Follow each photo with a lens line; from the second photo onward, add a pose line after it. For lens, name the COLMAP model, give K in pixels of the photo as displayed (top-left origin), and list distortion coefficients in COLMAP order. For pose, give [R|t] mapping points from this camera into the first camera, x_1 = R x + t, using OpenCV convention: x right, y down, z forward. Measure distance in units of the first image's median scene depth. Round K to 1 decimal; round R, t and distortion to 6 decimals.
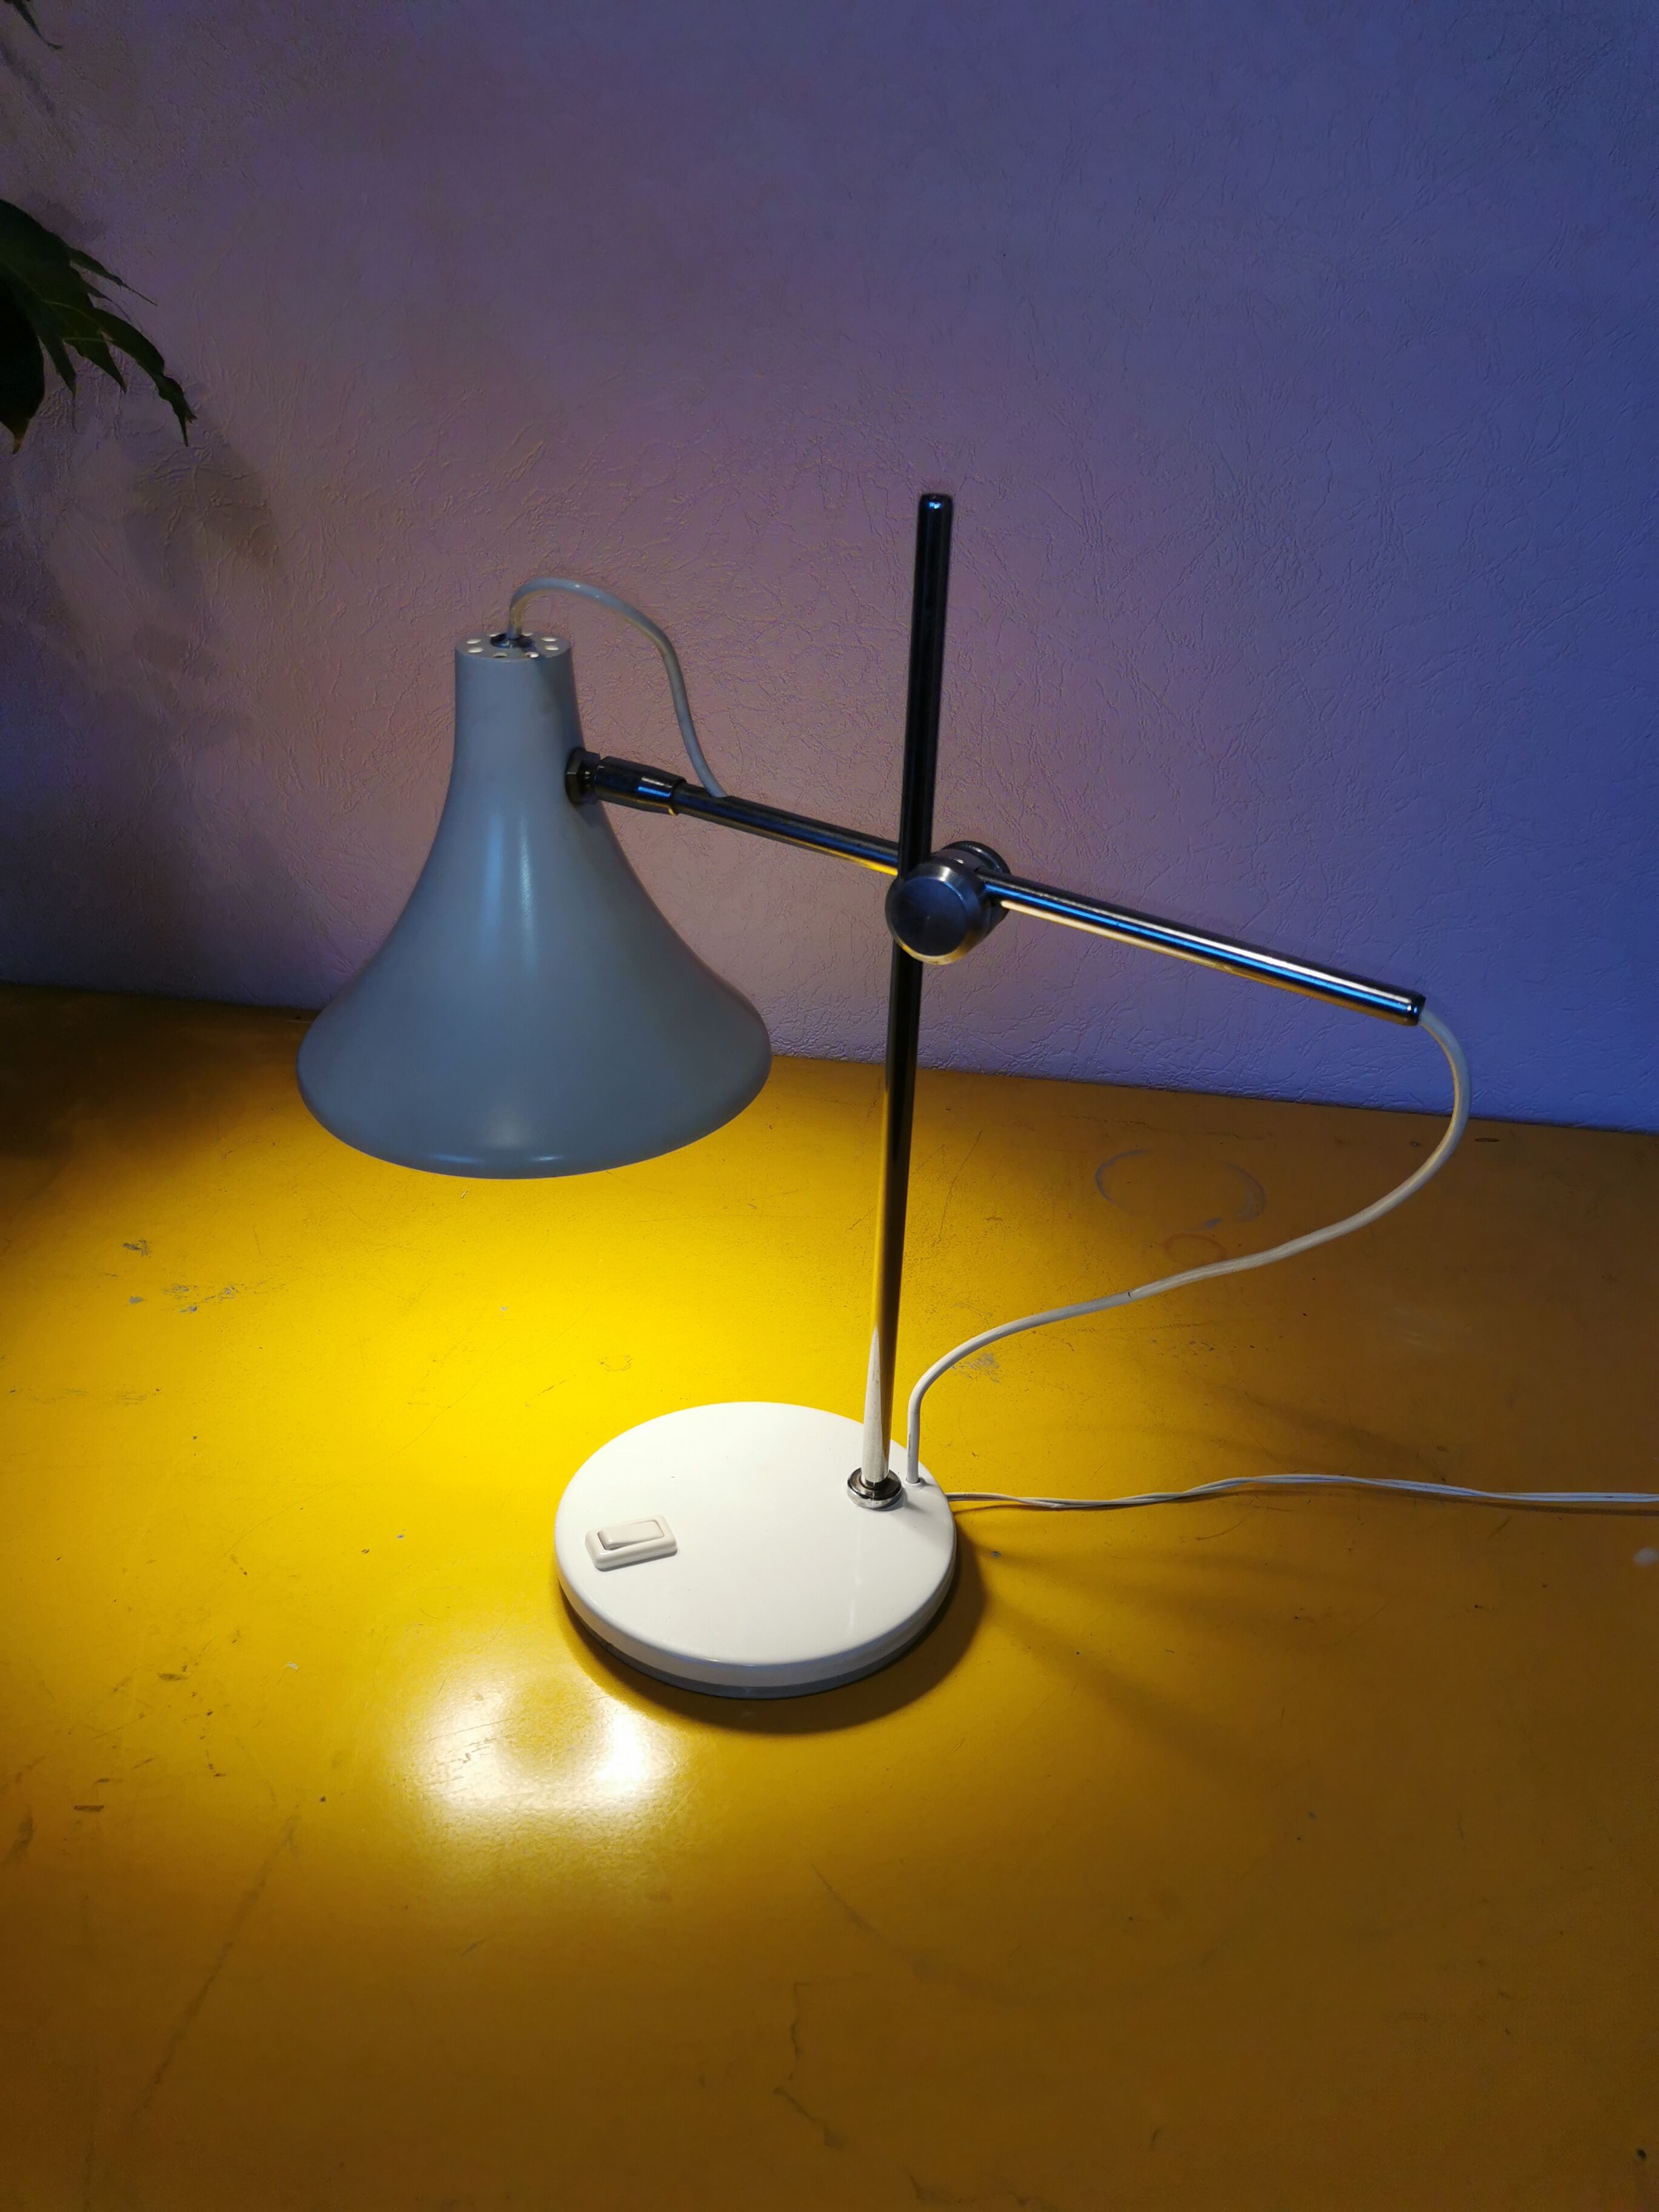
lens RADIAL K [[1726.9, 0, 833.7], [0, 1726.9, 1111.7], [0, 0, 1]] dist [0.033825, -0.033377]
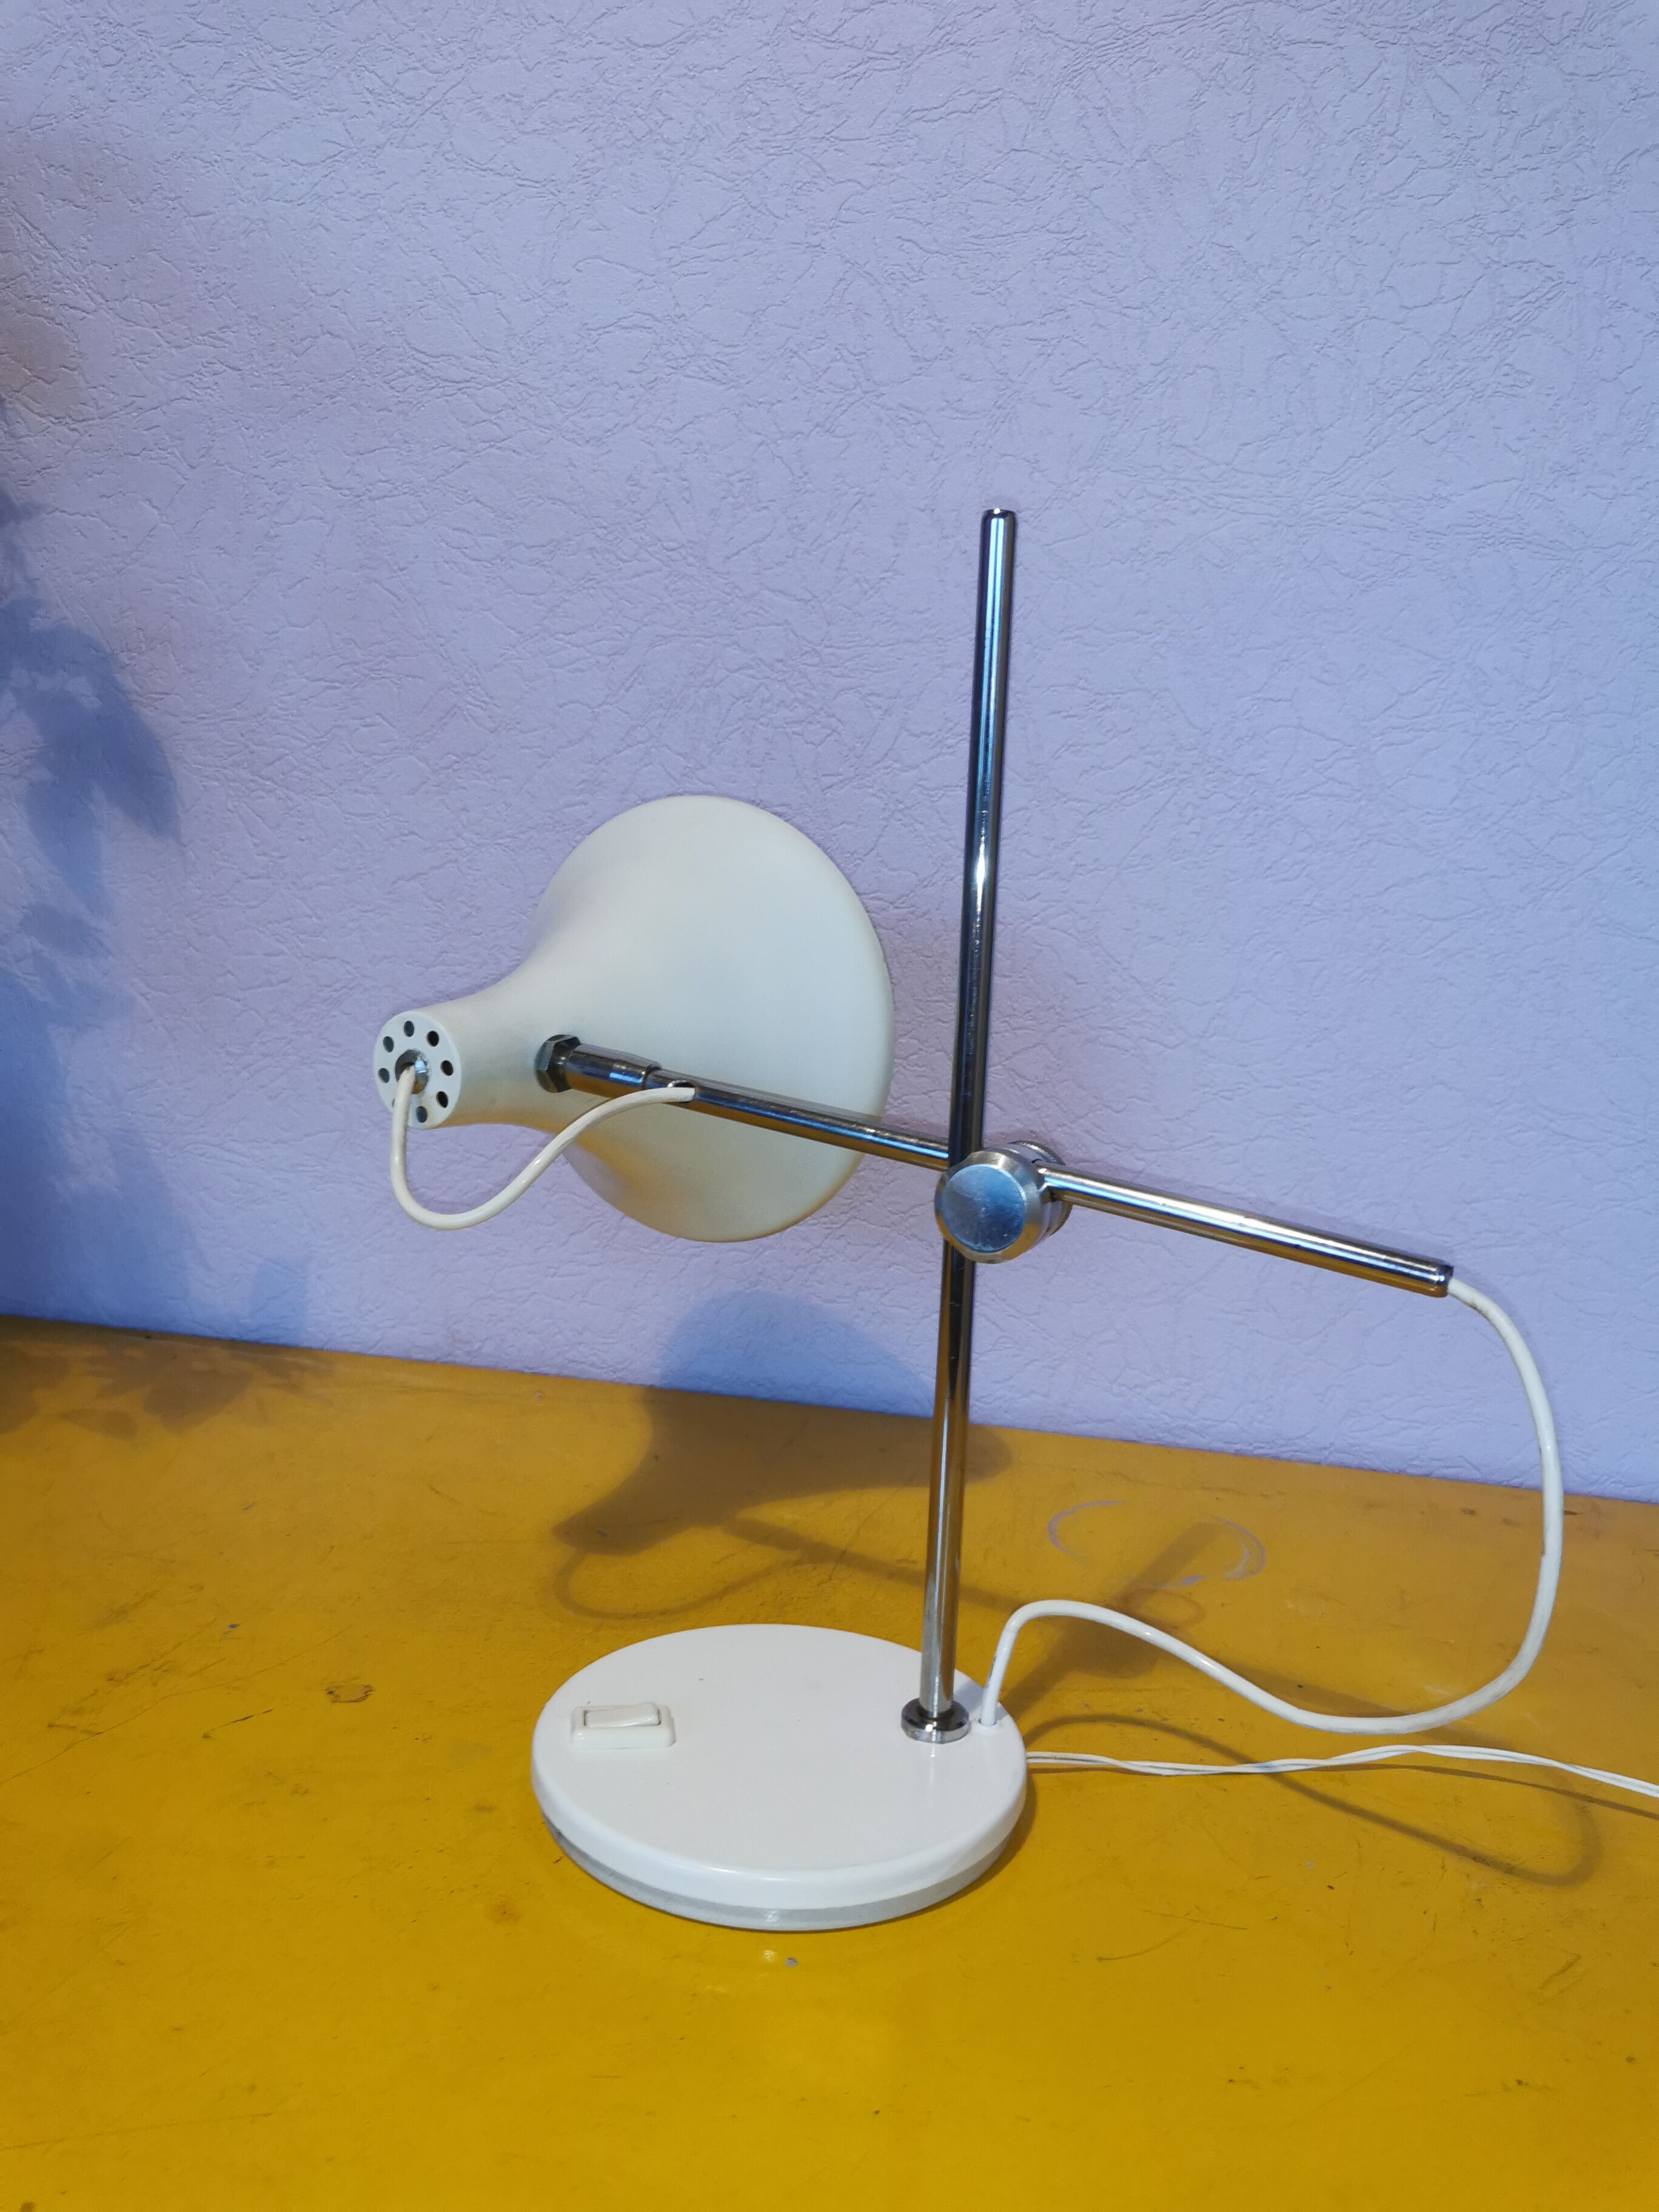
lens RADIAL K [[1726.9, 0, 835.6], [0, 1726.9, 1108.2], [0, 0, 1]] dist [0.033825, -0.033377]
pose [[0.996974, 0.012922, -0.076654, 0.127510], [-0.036164, 0.949983, -0.310202, 0.120583], [0.068812, 0.312035, 0.947575, 0.206642]]
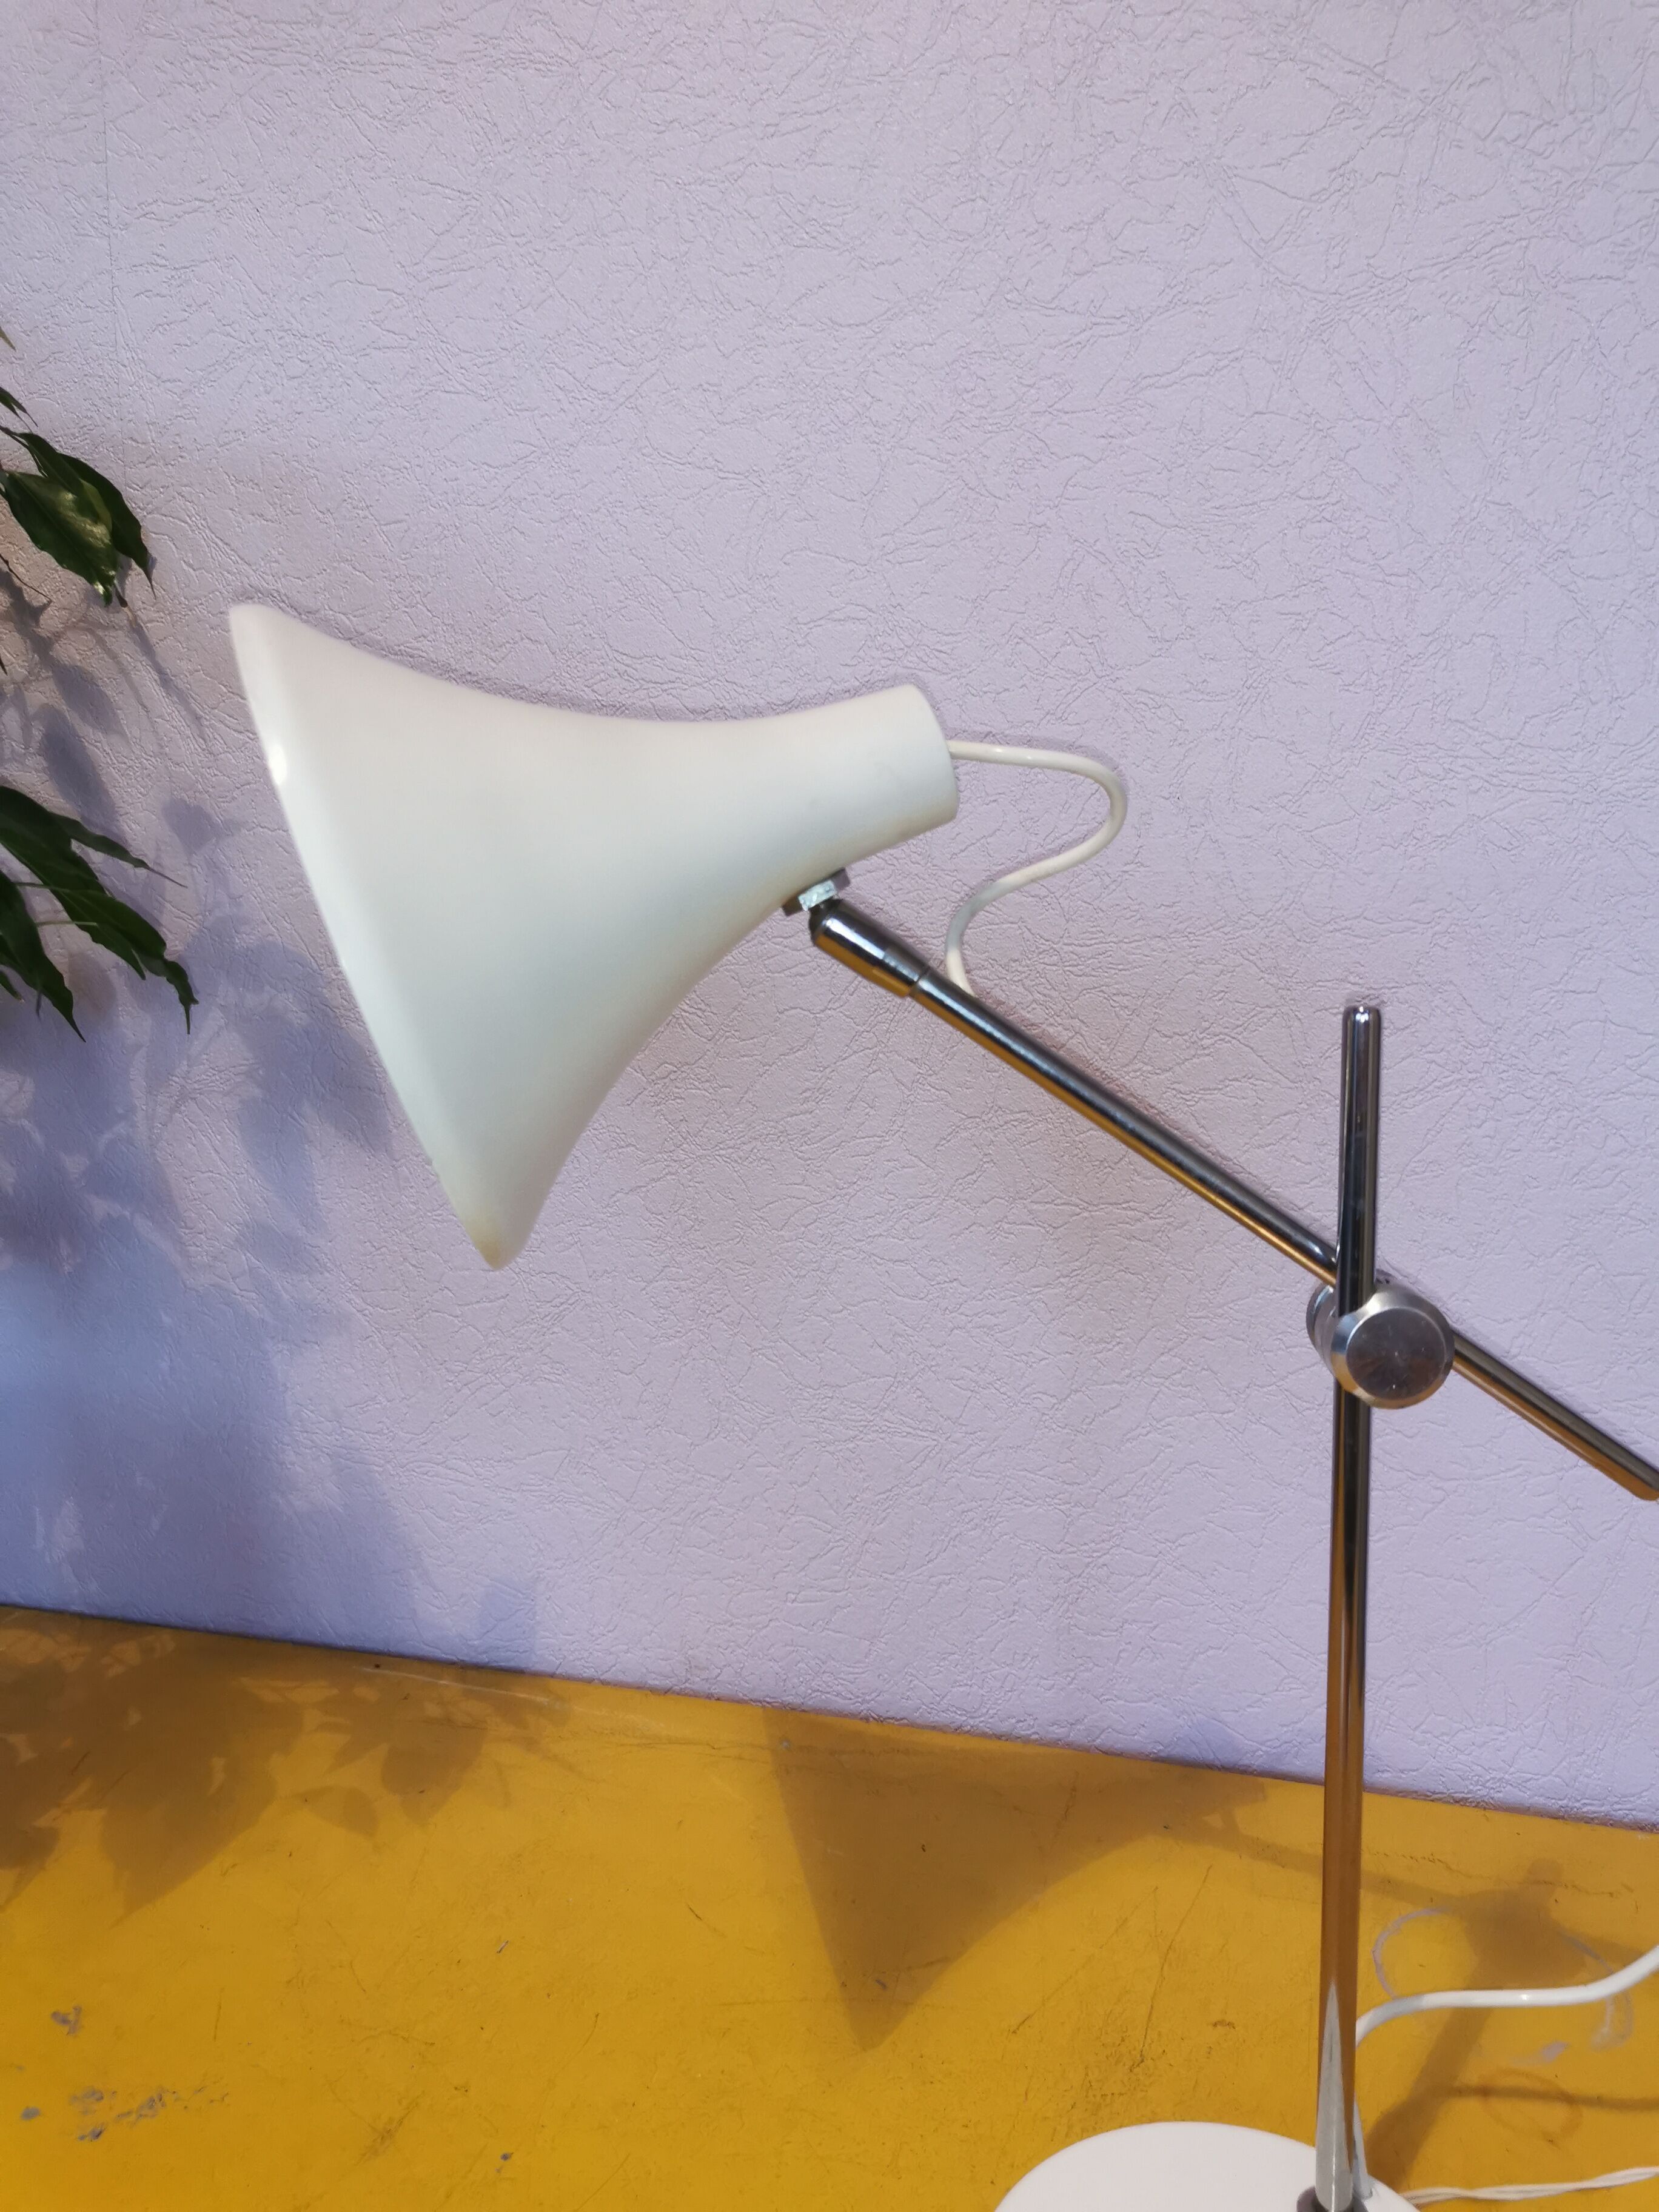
lens RADIAL K [[1726.9, 0, 834.1], [0, 1726.9, 1089.3], [0, 0, 1]] dist [0.033825, -0.033377]
pose [[0.985845, -0.027859, -0.165329, 0.069982], [-0.025387, 0.949922, -0.311453, -0.080513], [0.165727, 0.311242, 0.935769, 0.209153]]
